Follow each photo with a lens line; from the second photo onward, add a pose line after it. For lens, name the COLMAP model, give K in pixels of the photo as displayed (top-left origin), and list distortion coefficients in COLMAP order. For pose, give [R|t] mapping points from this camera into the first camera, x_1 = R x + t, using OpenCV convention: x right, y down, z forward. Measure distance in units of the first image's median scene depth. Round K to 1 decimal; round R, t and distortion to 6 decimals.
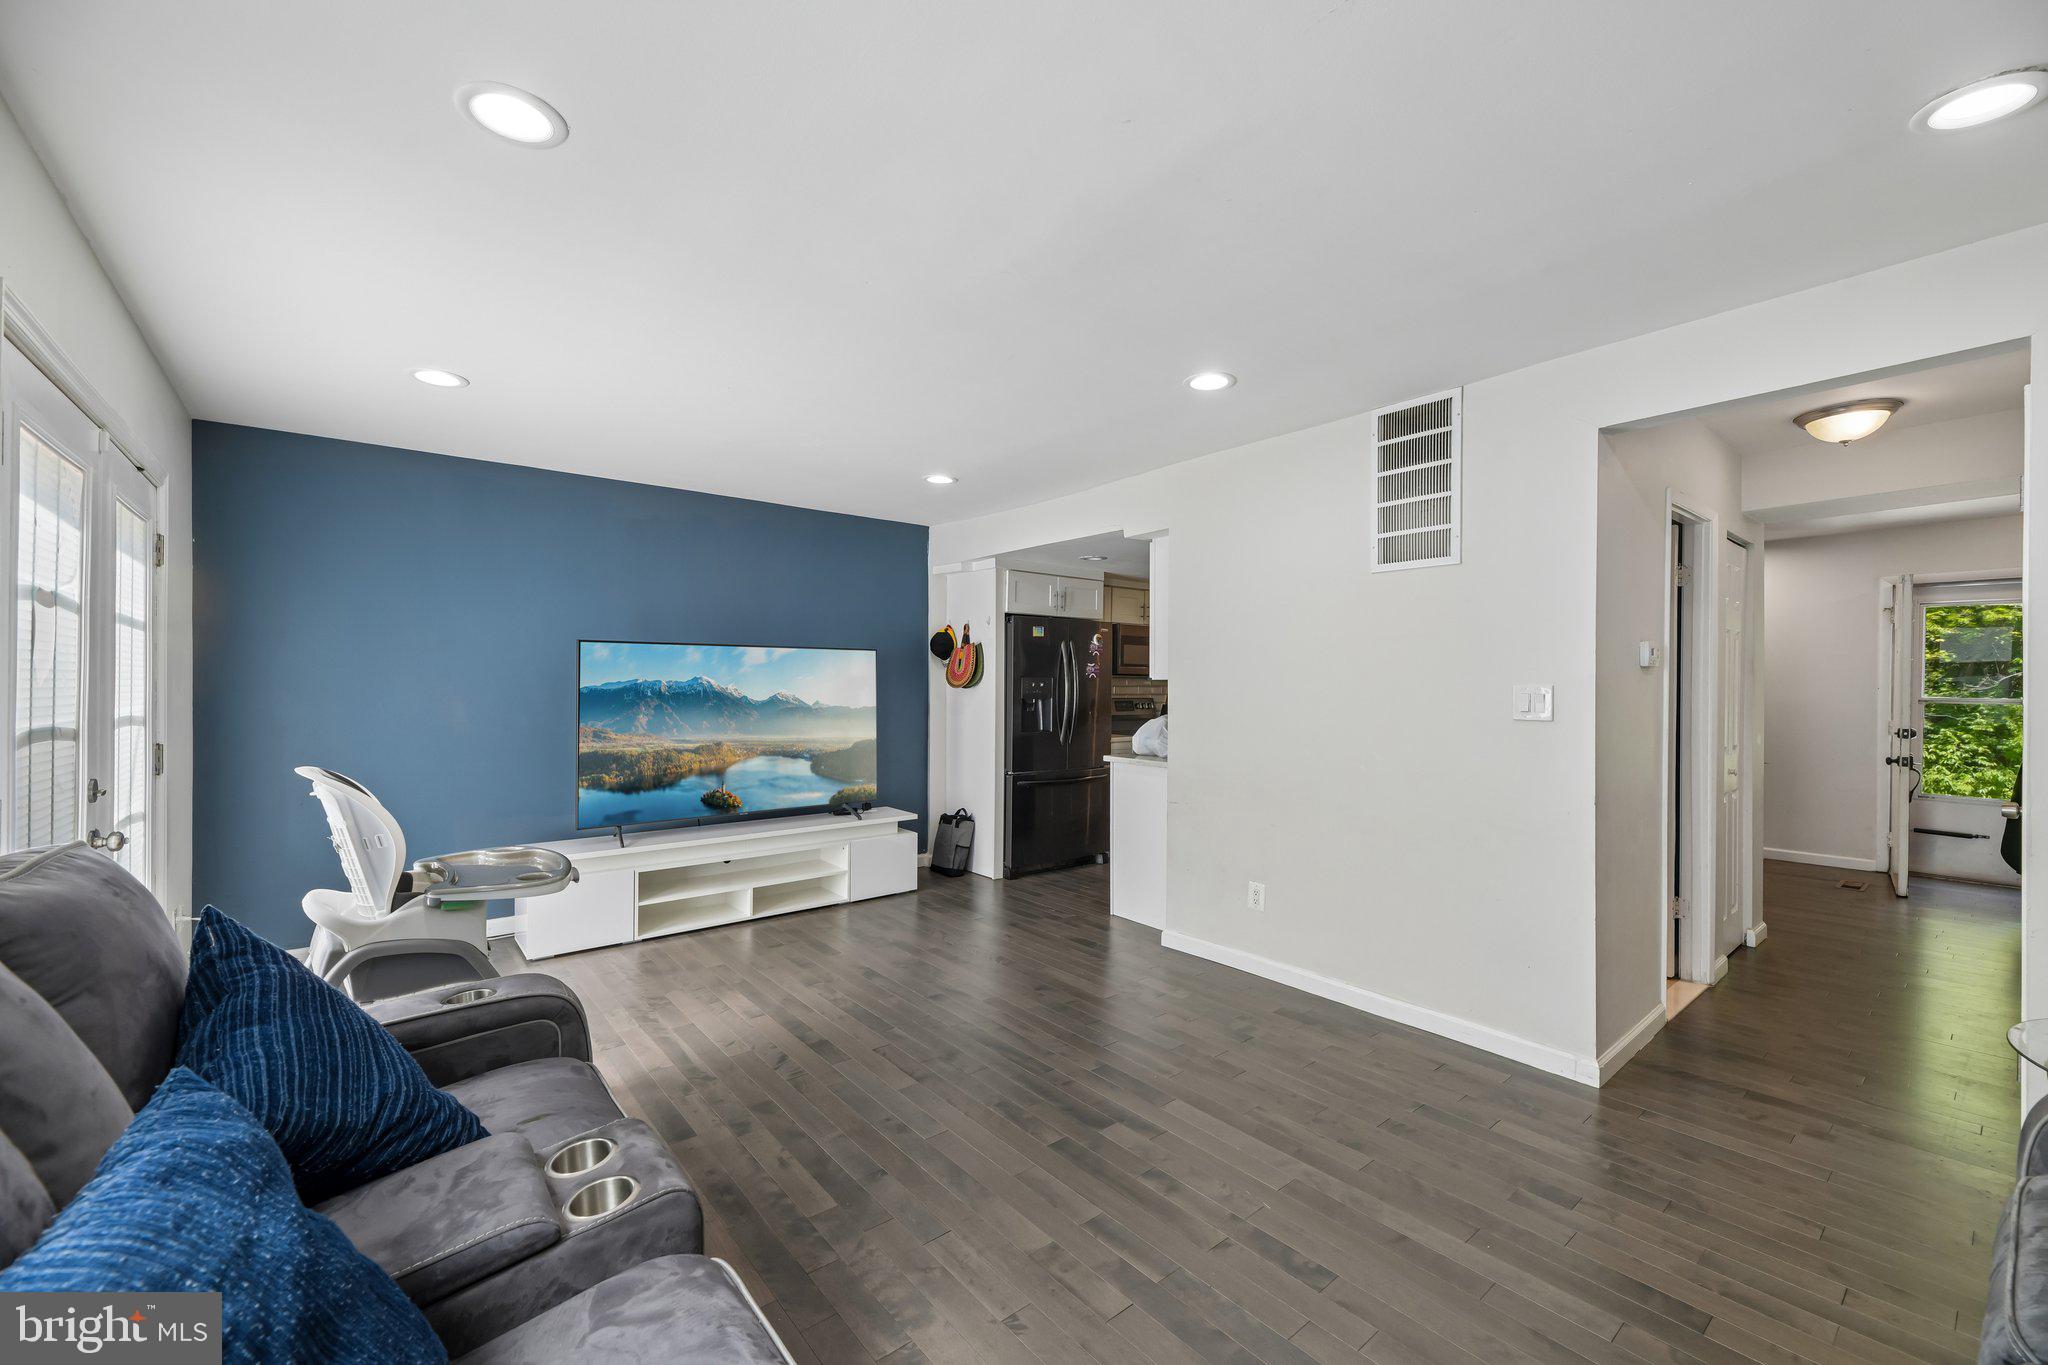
lens RADIAL K [[804.0, 0, 1024.0], [0, 804.0, 682.5], [0, 0, 1]] dist [0.016176, -0.004953]
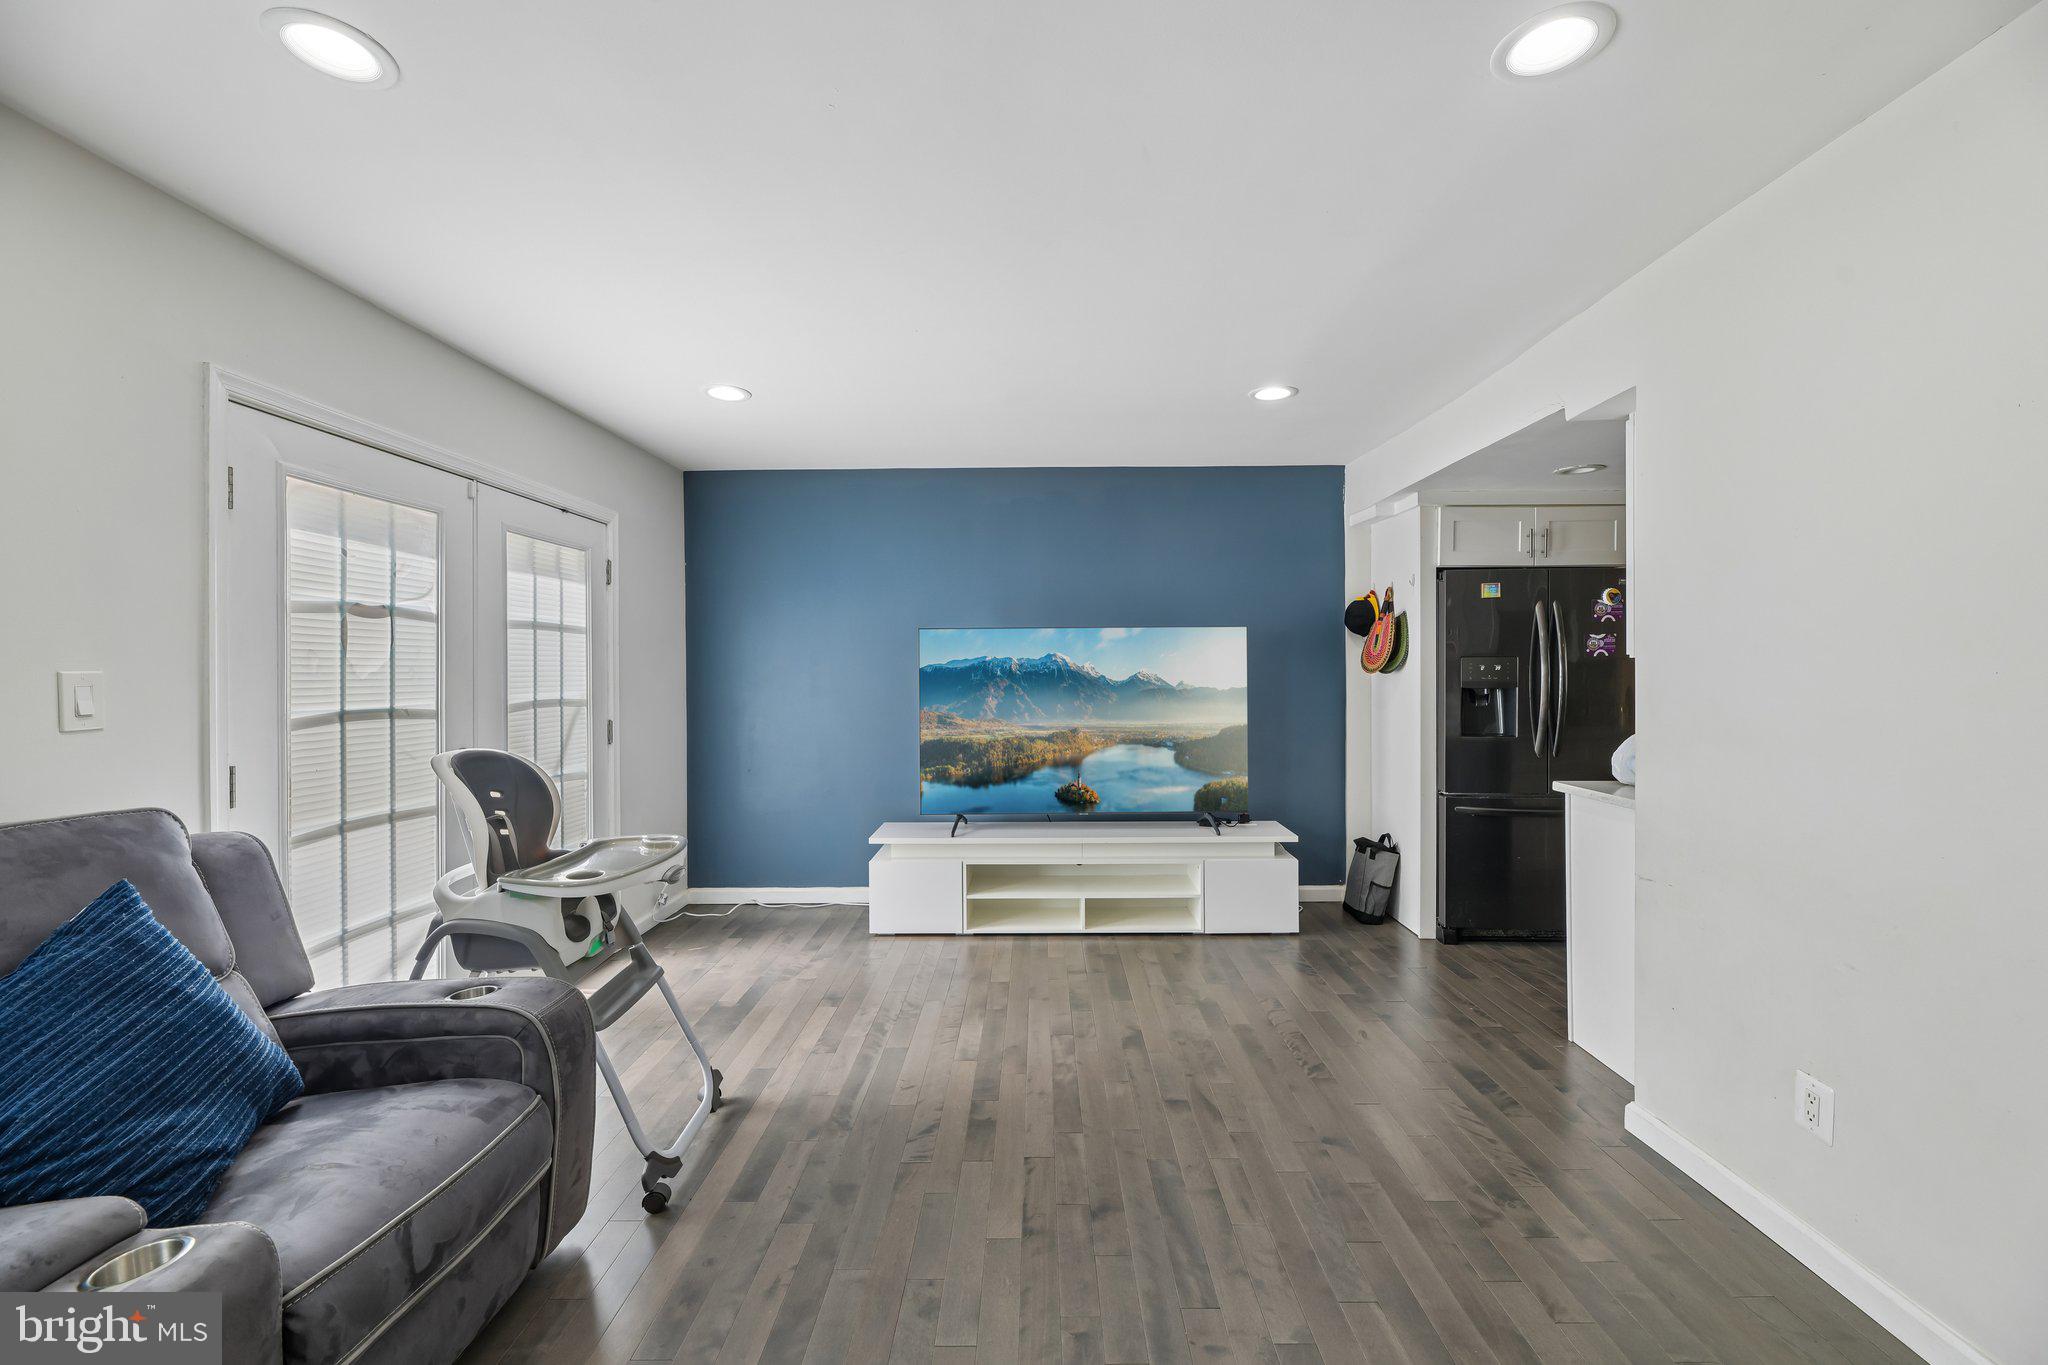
lens RADIAL K [[811.3, 0, 1038.9], [0, 811.3, 669.9], [0, 0, 1]] dist [0.006427, -0.000446]
pose [[0.775848, -0.006825, -0.630883, 0.193685], [0.009633, 0.999953, 0.001030, 0.000220], [0.630847, -0.006876, 0.775877, 0.270569]]
